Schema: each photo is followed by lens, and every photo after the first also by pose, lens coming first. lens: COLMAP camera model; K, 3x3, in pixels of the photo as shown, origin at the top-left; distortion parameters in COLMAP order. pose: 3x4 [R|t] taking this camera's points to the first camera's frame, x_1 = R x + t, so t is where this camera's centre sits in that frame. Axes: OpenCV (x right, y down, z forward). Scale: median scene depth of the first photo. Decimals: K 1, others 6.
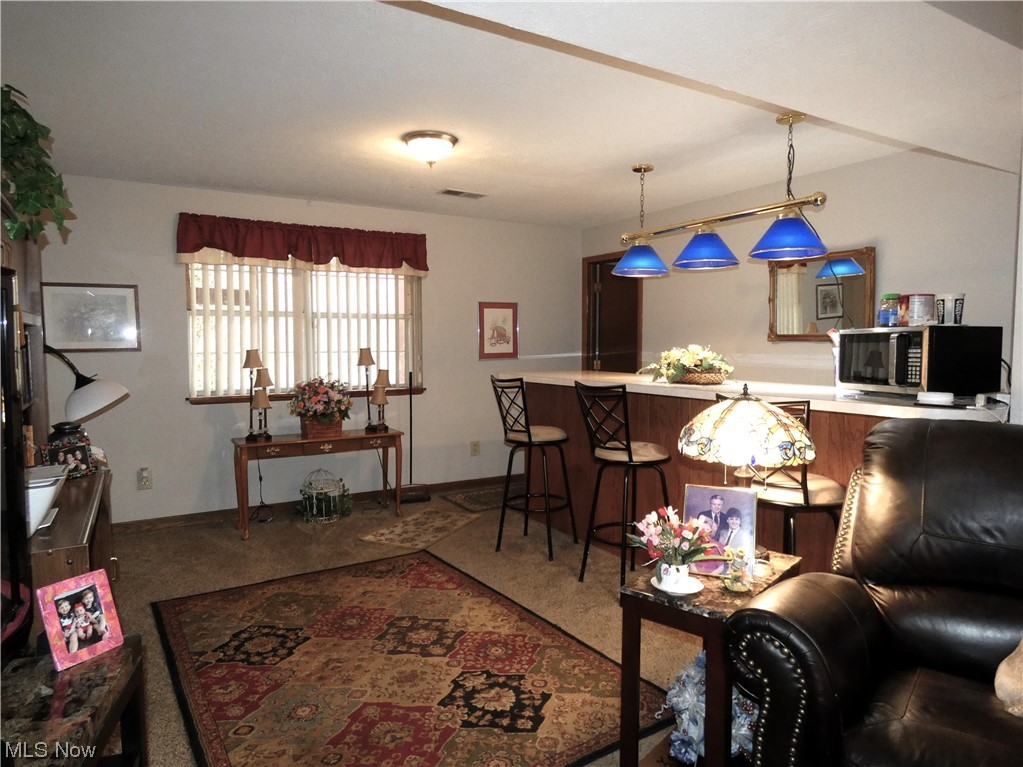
lens RADIAL K [[641.7, 0, 511.5], [0, 641.7, 383.5], [0, 0, 1]] dist [-0.005759, -0.000189]
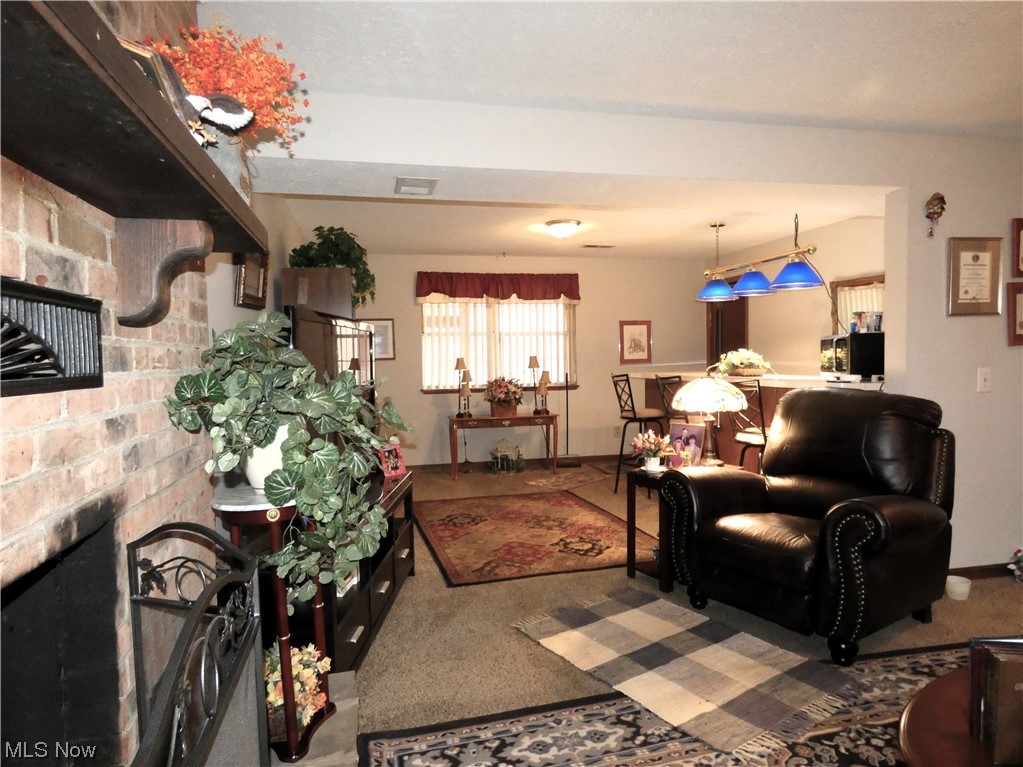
lens RADIAL K [[641.7, 0, 511.5], [0, 641.7, 383.5], [0, 0, 1]] dist [-0.005759, -0.000189]
pose [[0.951197, -0.002126, -0.308576, 0.182713], [-0.003728, 0.999824, -0.018378, 0.035212], [0.308561, 0.018631, 0.951022, -0.414654]]
